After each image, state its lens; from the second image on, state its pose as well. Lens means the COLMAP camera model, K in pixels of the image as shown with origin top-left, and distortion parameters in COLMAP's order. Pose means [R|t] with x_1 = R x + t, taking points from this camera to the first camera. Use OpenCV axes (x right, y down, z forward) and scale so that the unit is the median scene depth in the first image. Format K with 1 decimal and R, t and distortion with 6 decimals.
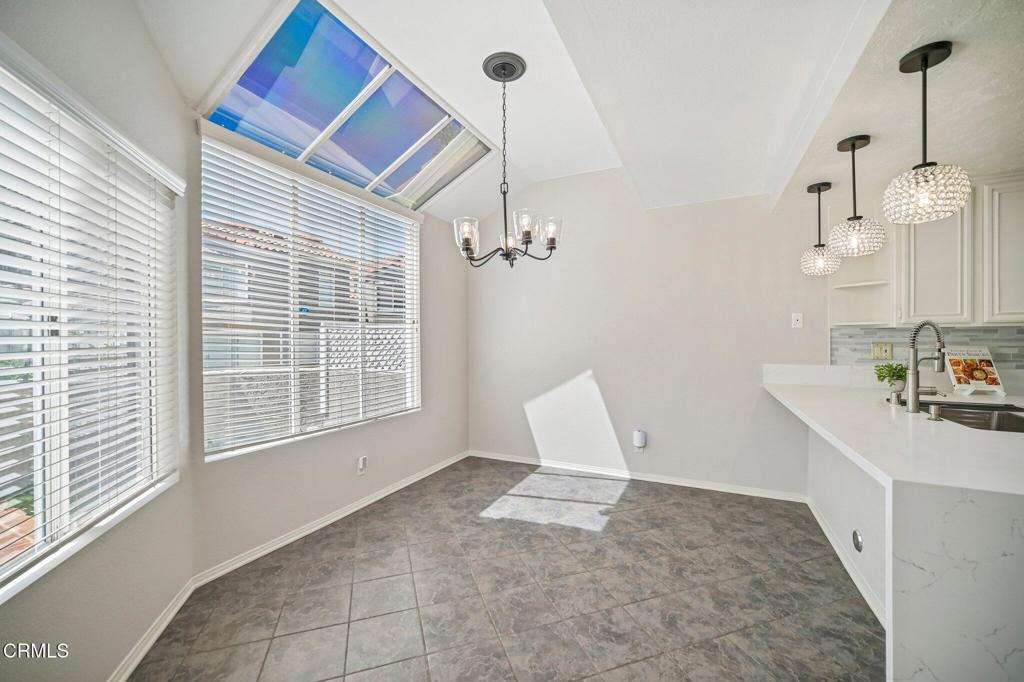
lens RADIAL K [[414.2, 0, 509.8], [0, 414.2, 339.5], [0, 0, 1]] dist [-0.016037, 0.006518]
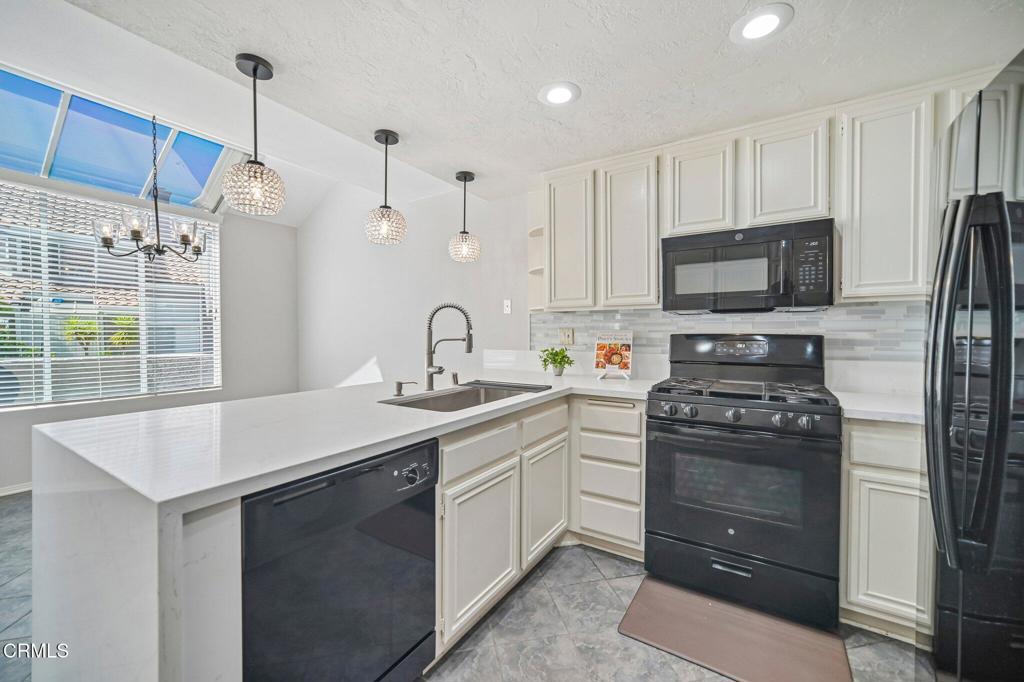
lens RADIAL K [[404.6, 0, 511.0], [0, 404.6, 338.2], [0, 0, 1]] dist [-0.010001, 0.006285]
pose [[0.994298, 0.002689, -0.106603, 0.970610], [-0.001151, 0.999894, 0.014490, 0.020760], [0.106631, -0.014285, 0.994196, -0.001841]]
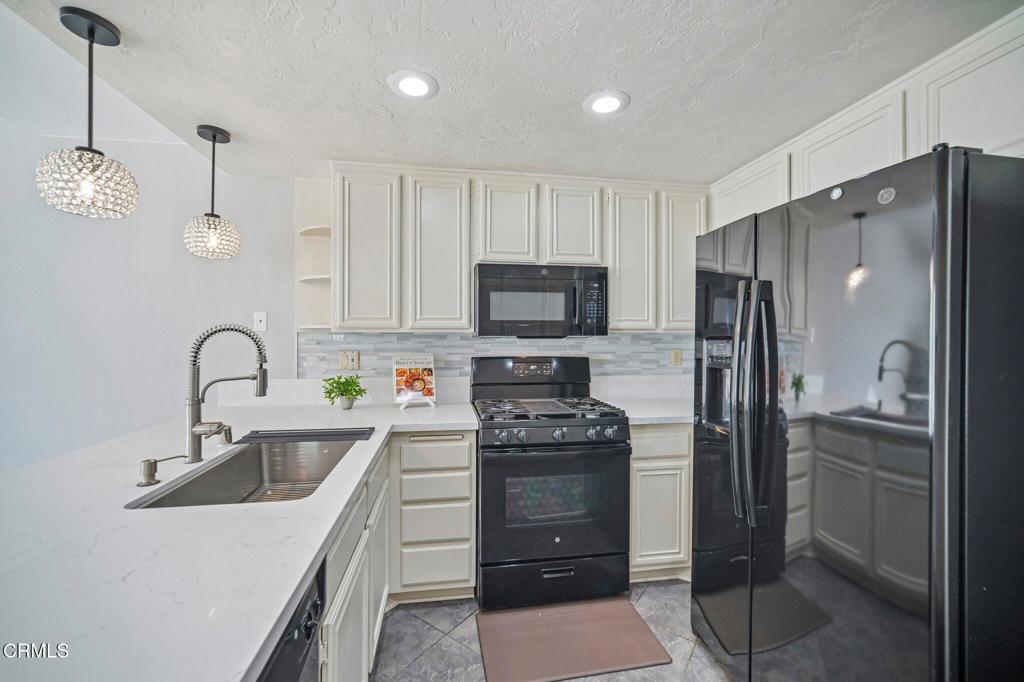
lens RADIAL K [[414.2, 0, 509.8], [0, 414.2, 339.5], [0, 0, 1]] dist [-0.016037, 0.006518]
pose [[0.819411, 0.000731, 0.573206, 0.762255], [-0.000514, 1.000000, -0.000541, -0.015338], [-0.573206, 0.000149, 0.819411, 0.124797]]
